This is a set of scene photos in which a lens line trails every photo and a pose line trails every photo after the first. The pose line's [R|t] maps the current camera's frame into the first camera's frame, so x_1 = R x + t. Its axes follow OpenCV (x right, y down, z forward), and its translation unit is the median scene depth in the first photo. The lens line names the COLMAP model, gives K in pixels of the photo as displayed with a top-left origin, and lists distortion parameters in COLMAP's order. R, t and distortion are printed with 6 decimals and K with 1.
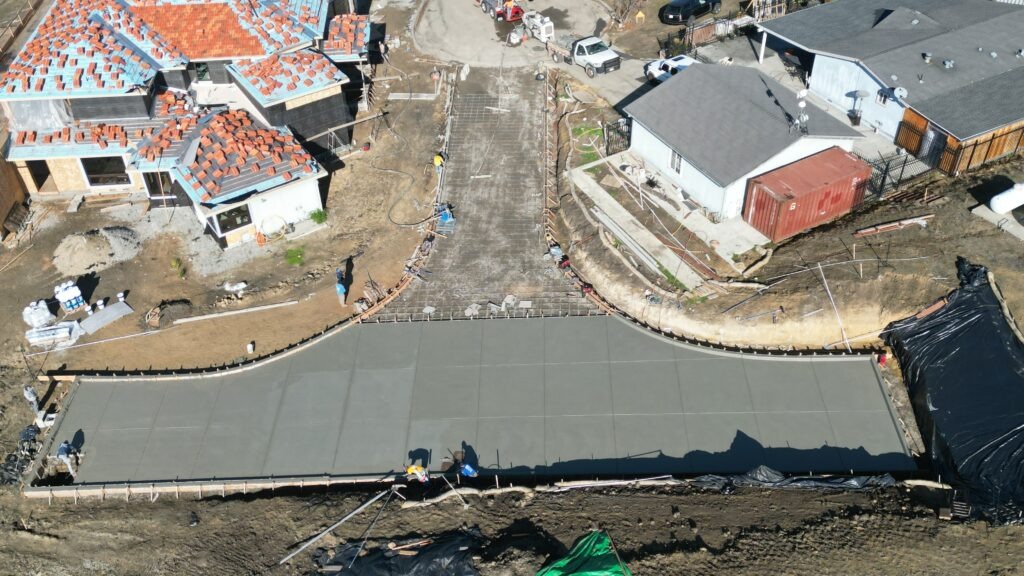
lens RADIAL K [[976.7, 0, 498.8], [0, 976.7, 290.3], [0, 0, 1]] dist [0.022443, -0.002078]
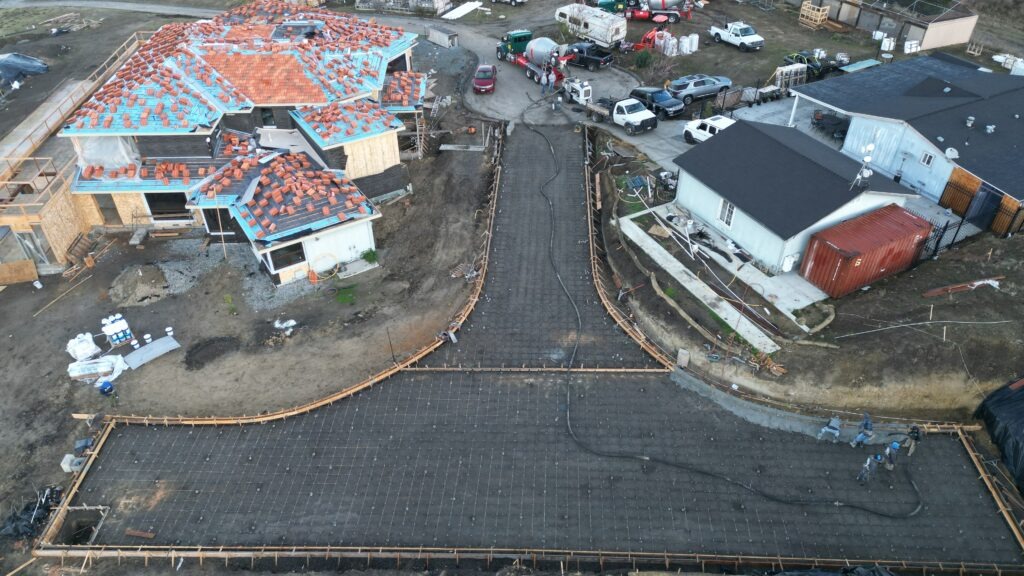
lens RADIAL K [[702.9, 0, 512.0], [0, 702.9, 288.0], [0, 0, 1]] dist [0.004149, 0.001747]
pose [[0.999451, 0.030965, 0.011812, -0.044942], [-0.030609, 0.999105, -0.029209, -0.025735], [-0.012705, 0.028832, 0.999504, 0.266941]]
